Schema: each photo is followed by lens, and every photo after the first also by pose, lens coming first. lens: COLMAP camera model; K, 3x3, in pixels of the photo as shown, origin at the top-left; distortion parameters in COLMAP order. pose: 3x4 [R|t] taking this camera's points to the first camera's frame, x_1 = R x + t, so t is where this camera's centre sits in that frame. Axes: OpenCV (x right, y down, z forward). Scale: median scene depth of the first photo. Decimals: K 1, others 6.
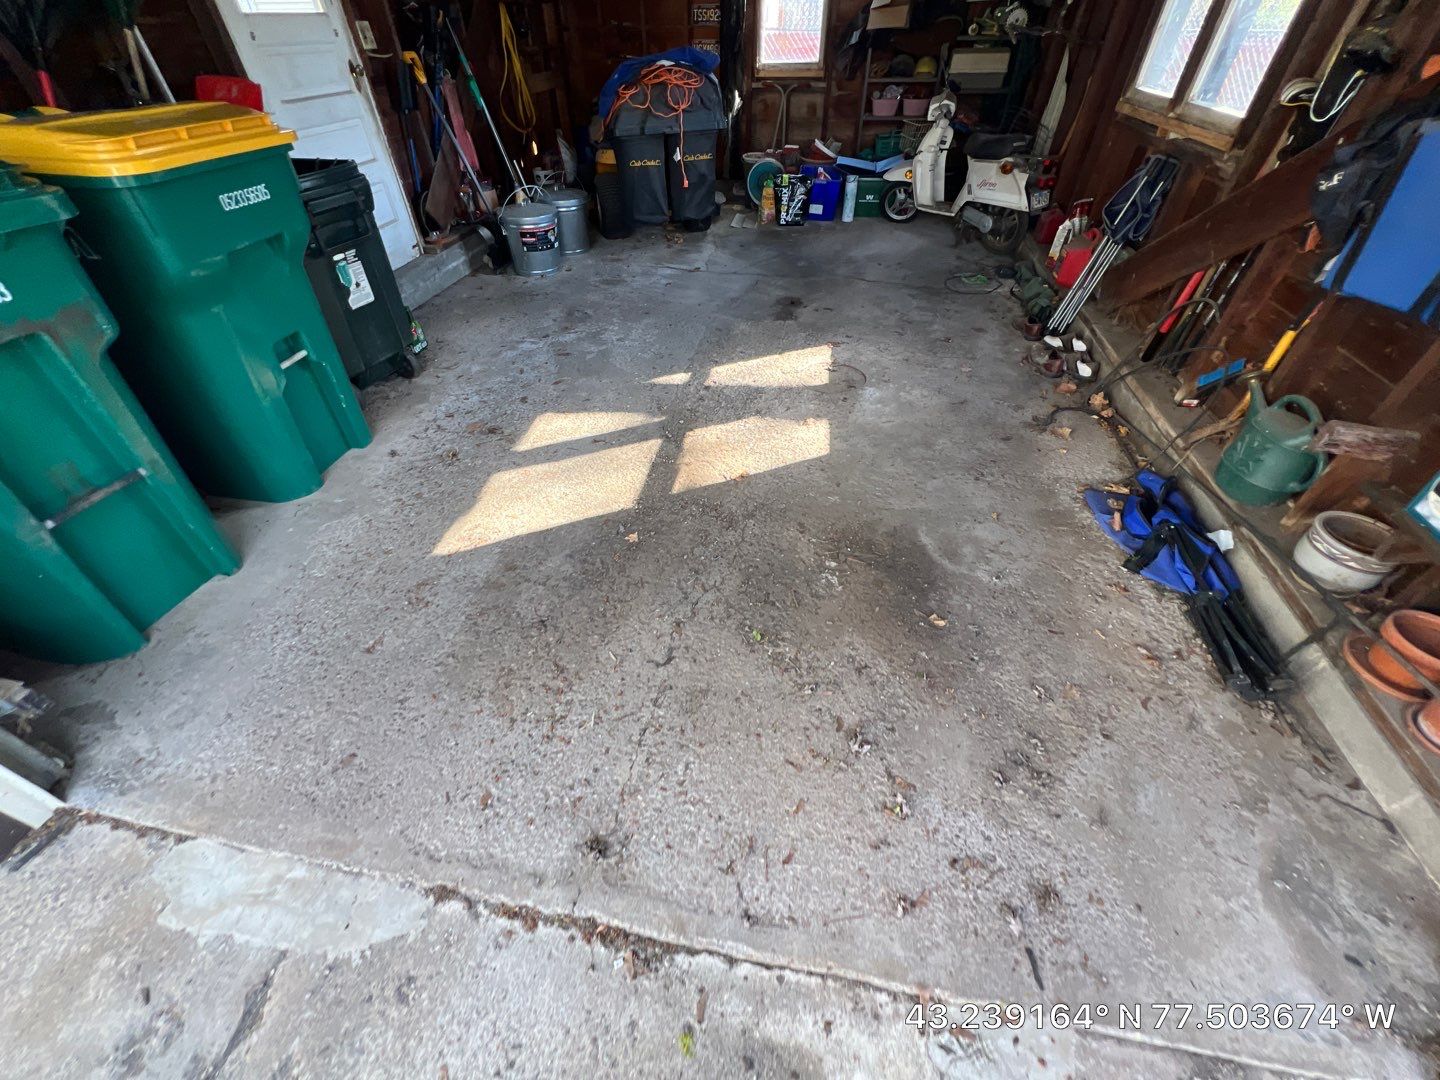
lens RADIAL K [[580.9, 0, 720.0], [0, 580.9, 540.0], [0, 0, 1]] dist [0.001184, 0.000018]
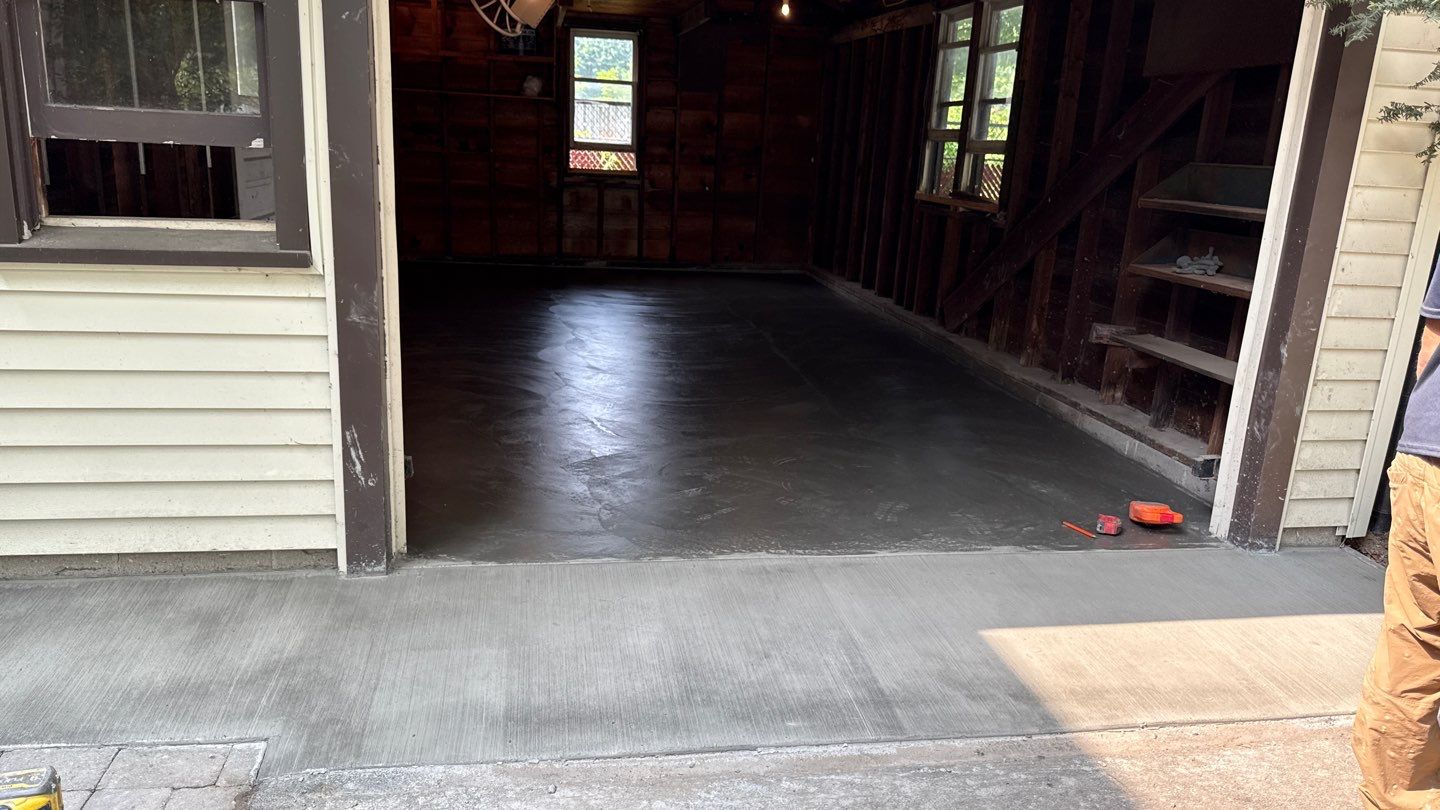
lens RADIAL K [[1026.6, 0, 720.0], [0, 1026.6, 405.0], [0, 0, 1]] dist [0.114943, -0.128066]
pose [[0.935975, -0.035448, 0.350278, -0.528048], [0.190929, 0.887016, -0.420416, 0.530045], [-0.295799, 0.460377, 0.836992, -0.561315]]
